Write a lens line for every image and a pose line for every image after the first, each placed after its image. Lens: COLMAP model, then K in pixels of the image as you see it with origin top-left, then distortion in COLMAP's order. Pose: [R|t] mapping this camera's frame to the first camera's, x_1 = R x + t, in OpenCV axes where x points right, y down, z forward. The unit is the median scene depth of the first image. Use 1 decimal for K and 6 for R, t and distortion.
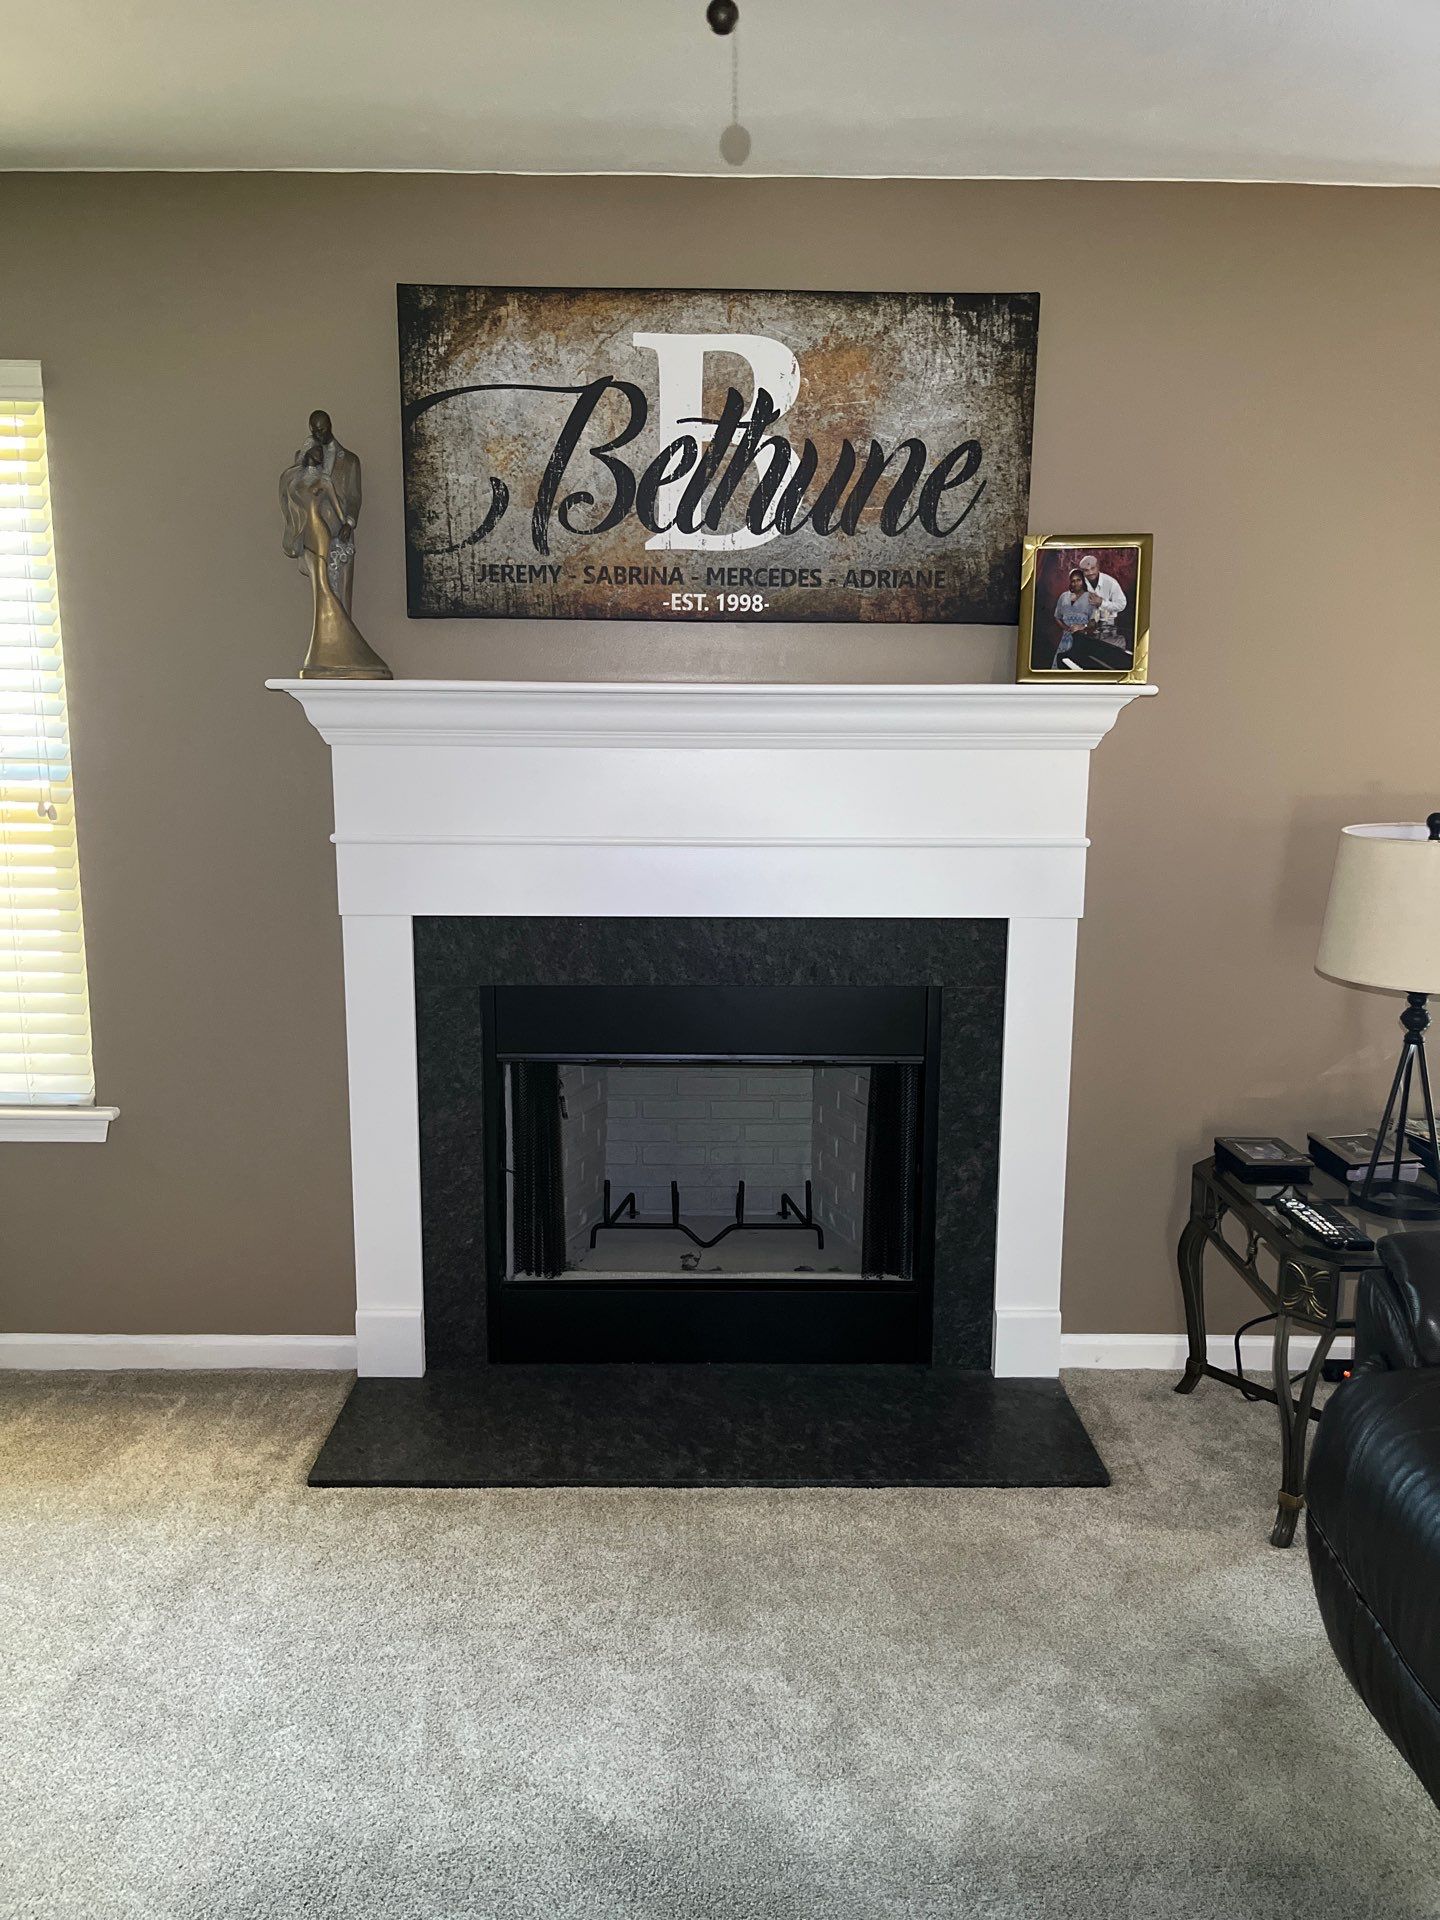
lens RADIAL K [[1415.6, 0, 713.0], [0, 1415.6, 963.0], [0, 0, 1]] dist [0.014909, -0.006855]
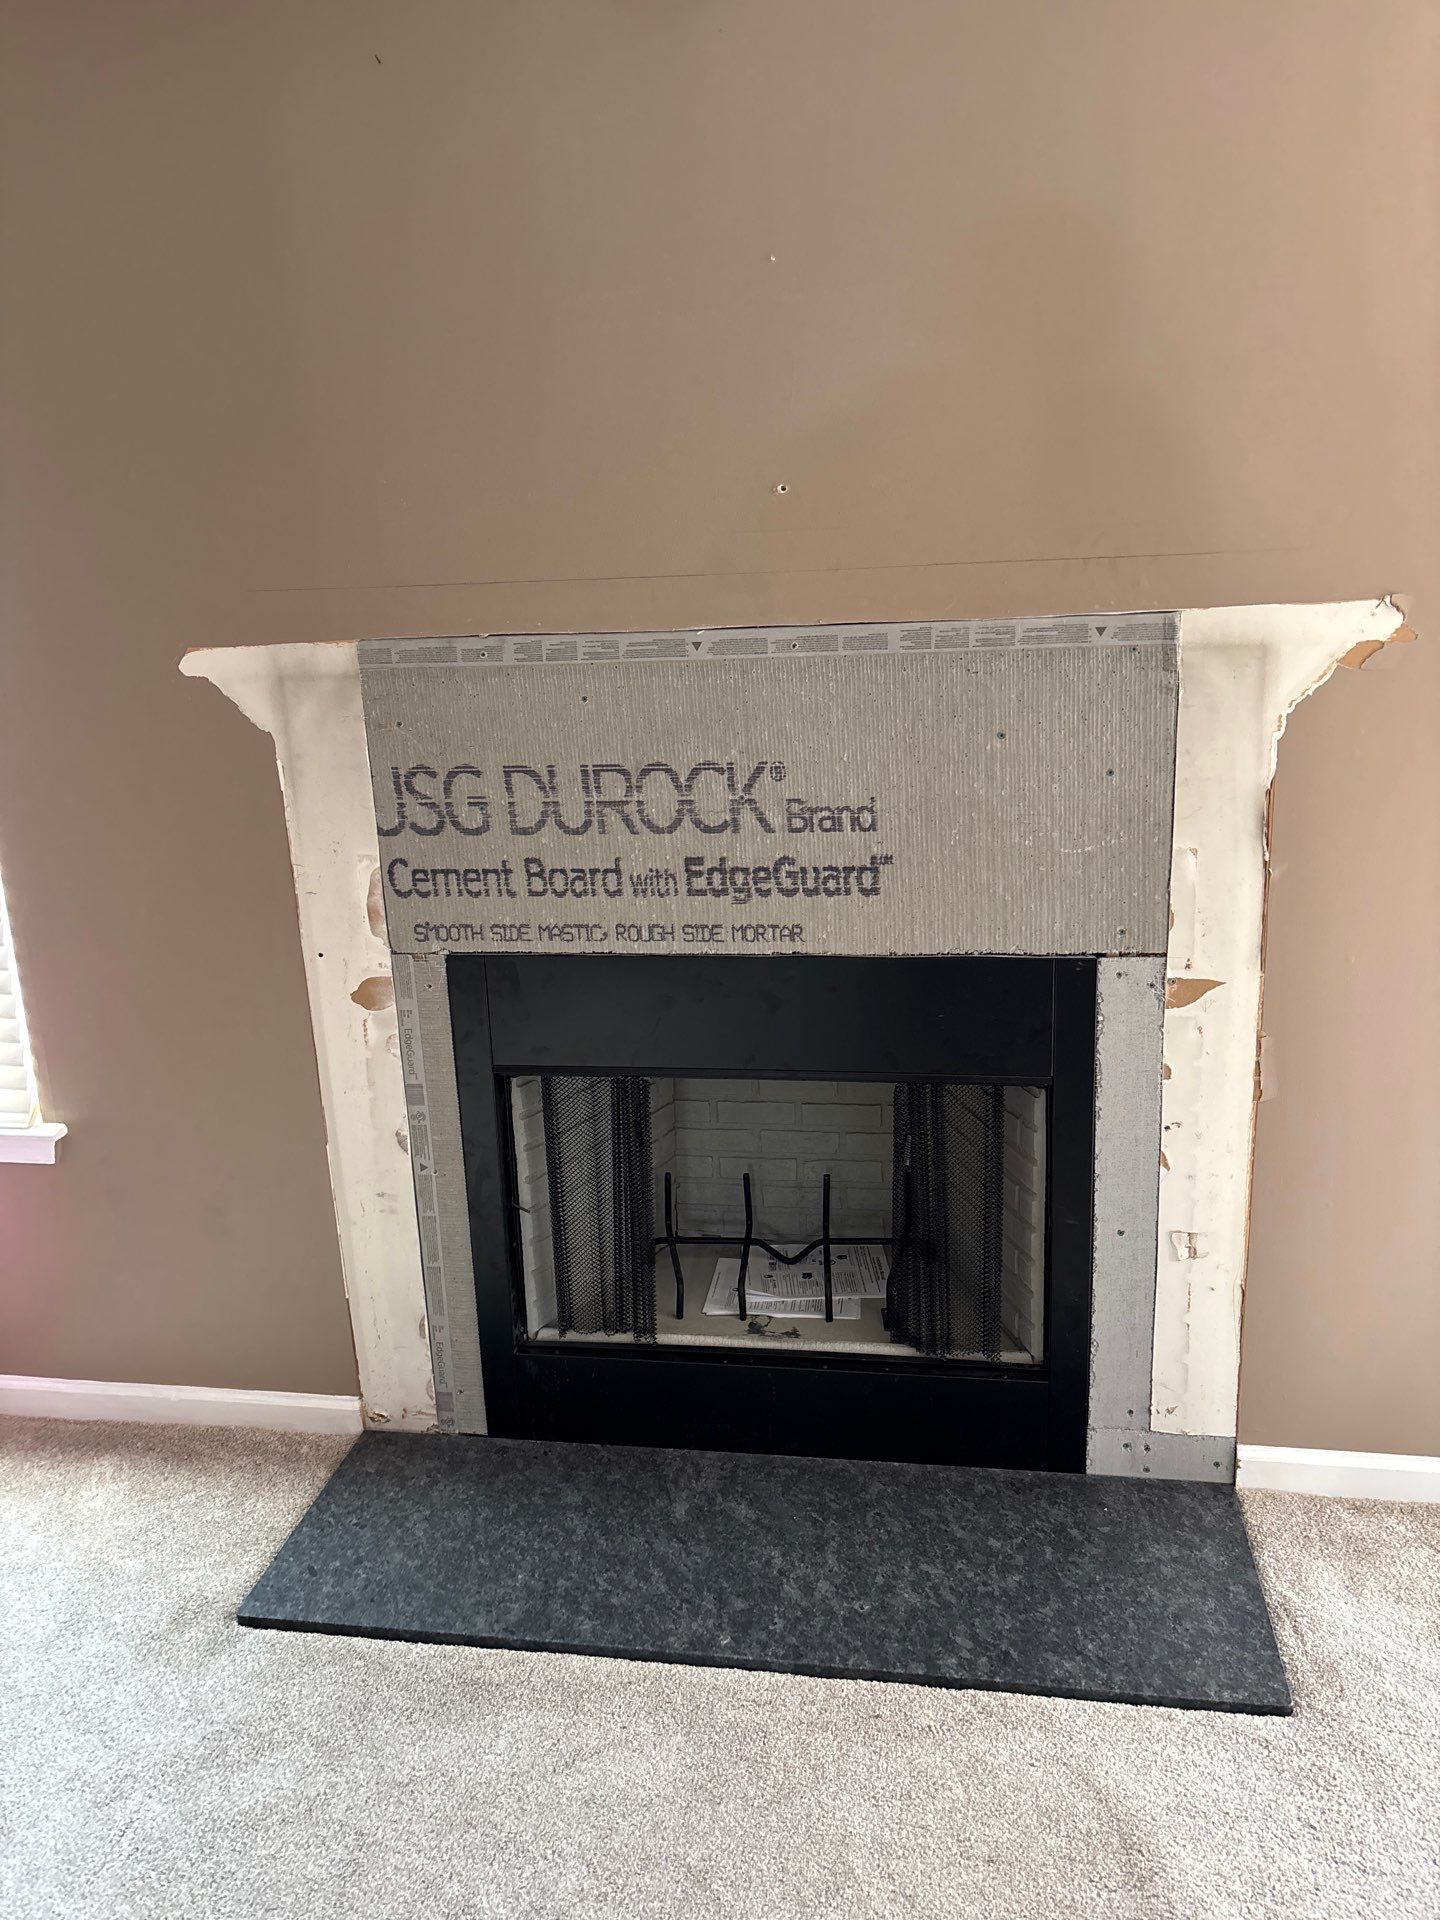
lens RADIAL K [[1415.6, 0, 723.9], [0, 1415.6, 948.9], [0, 0, 1]] dist [0.014909, -0.006855]
pose [[0.983126, 0.001741, -0.182921, 0.123545], [0.014401, 0.996114, 0.086884, -0.072754], [0.182361, -0.088052, 0.979281, 0.271994]]
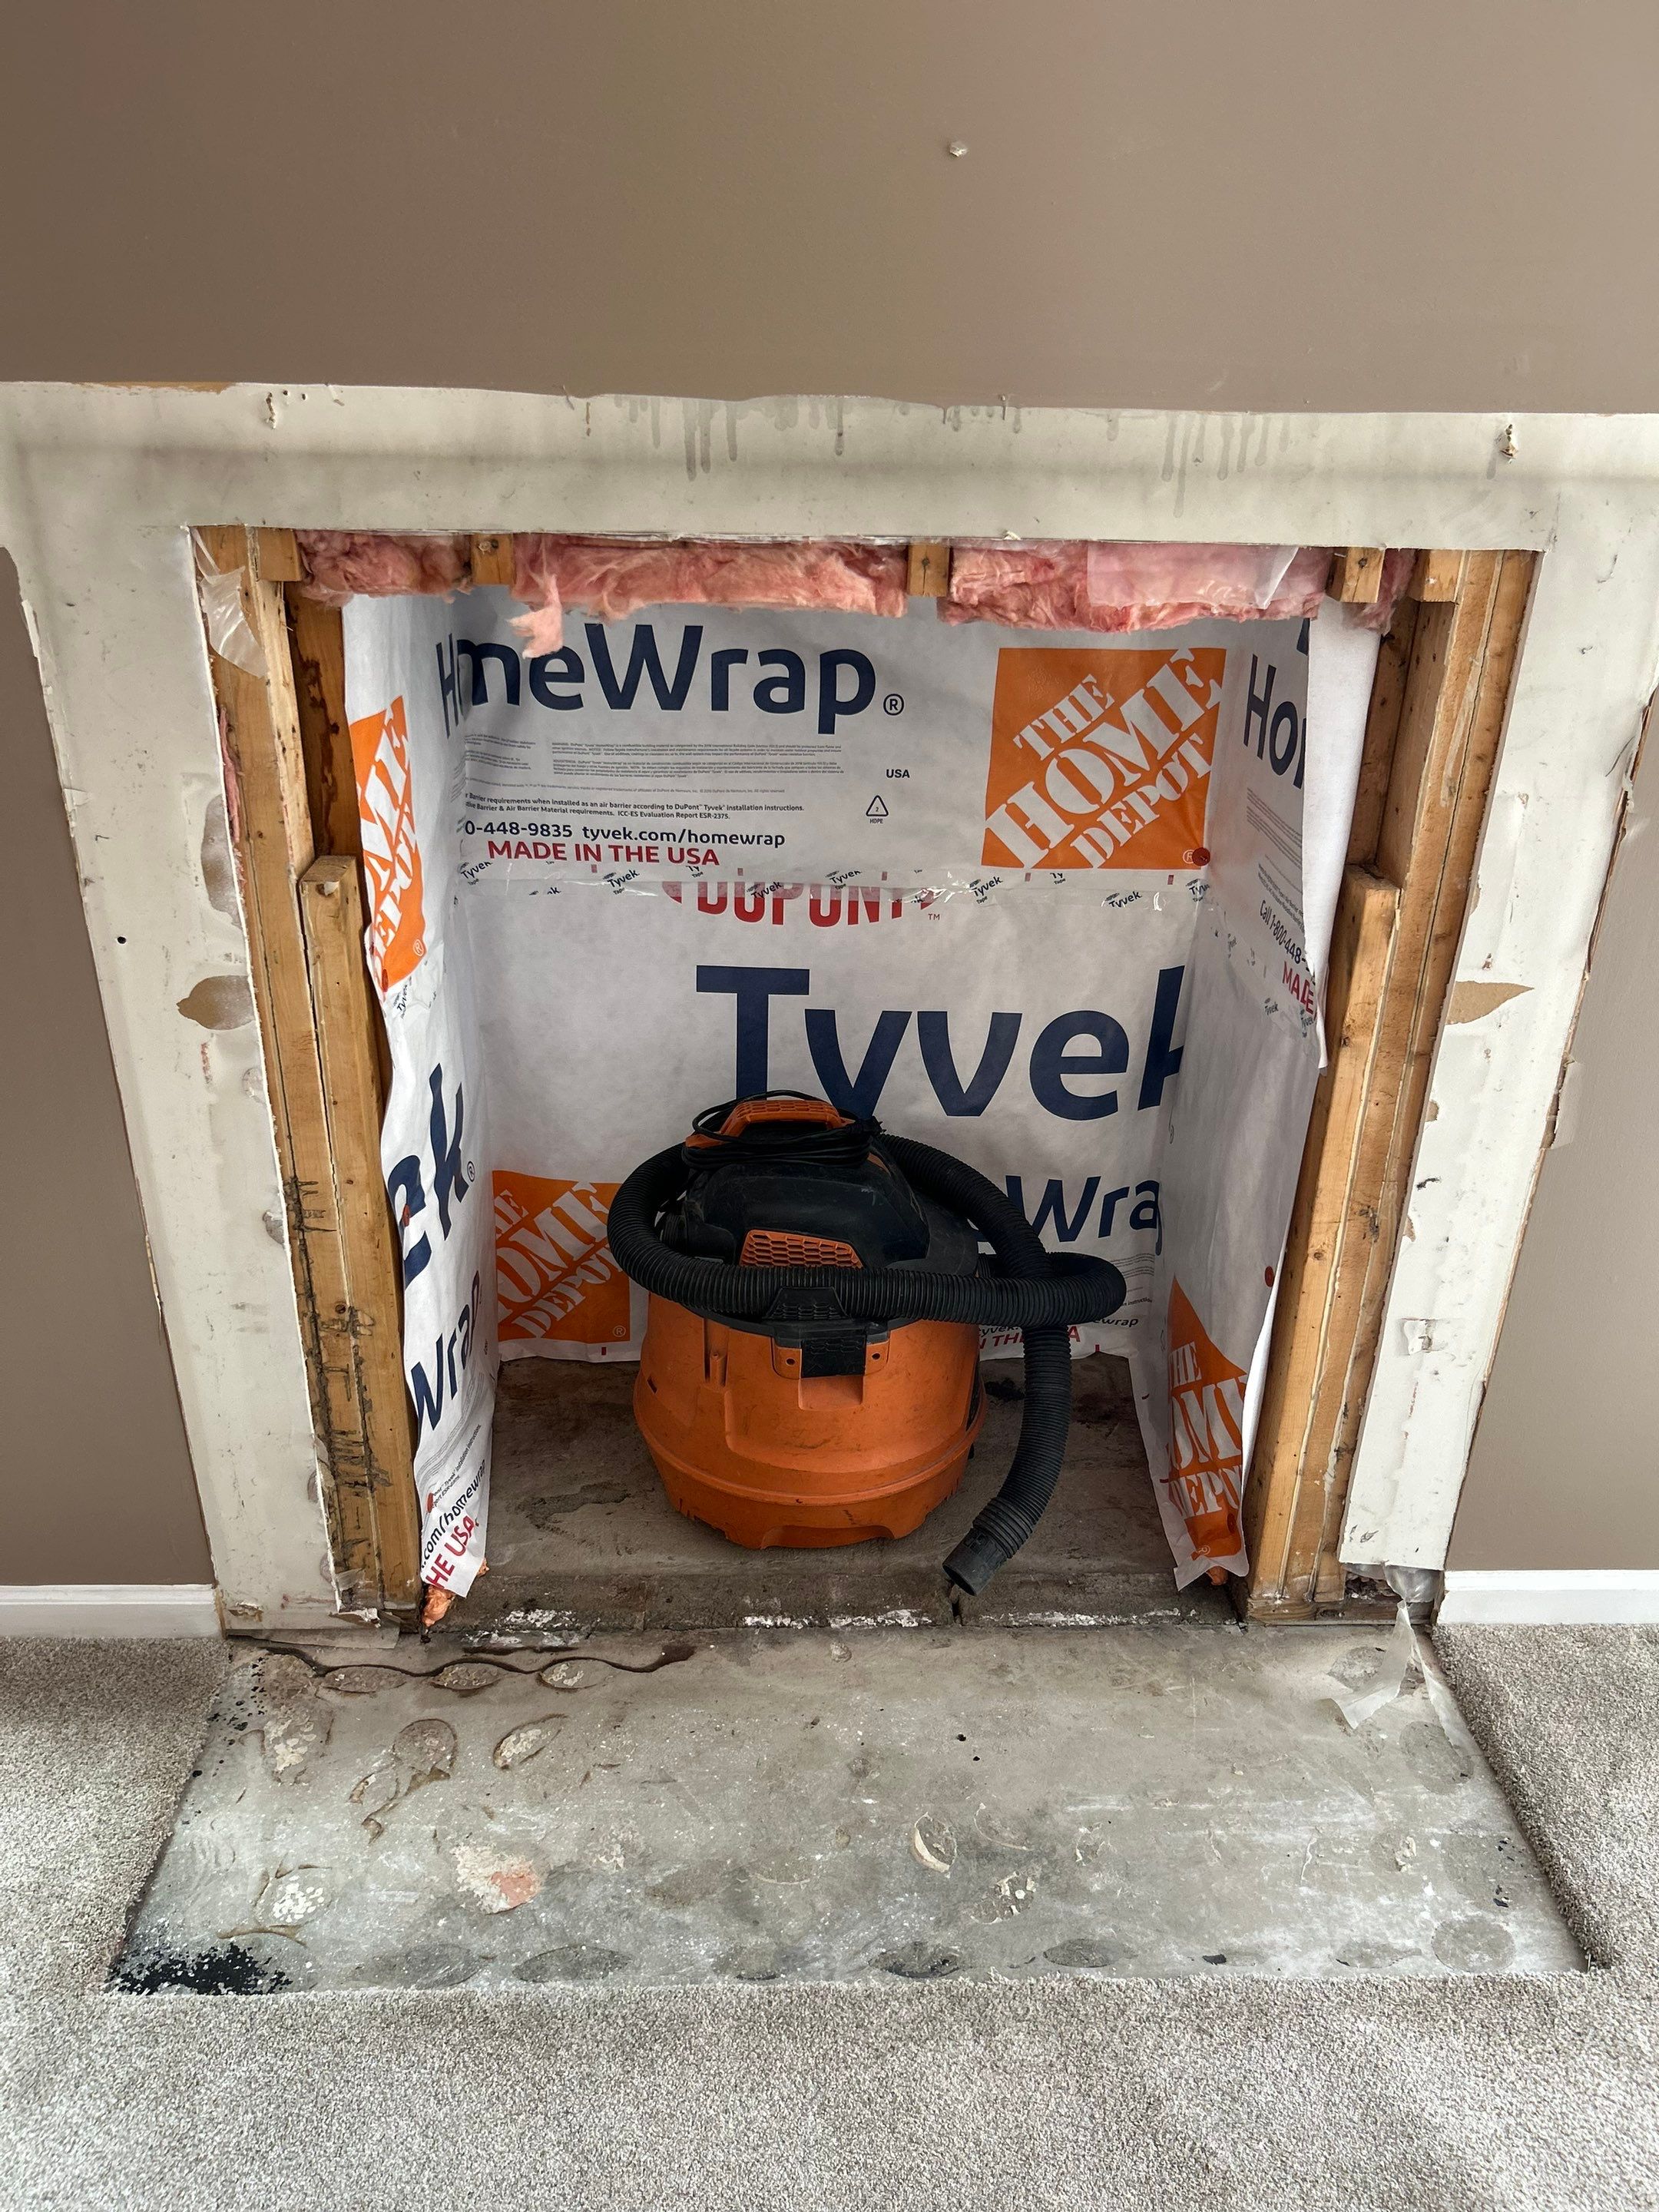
lens RADIAL K [[1630.9, 0, 833.4], [0, 1630.9, 1119.8], [0, 0, 1]] dist [0.014909, -0.006855]
pose [[0.999494, 0.005855, 0.031270, -0.035421], [-0.014286, 0.960837, 0.276747, -0.103505], [-0.028425, -0.277053, 0.960434, 0.475390]]
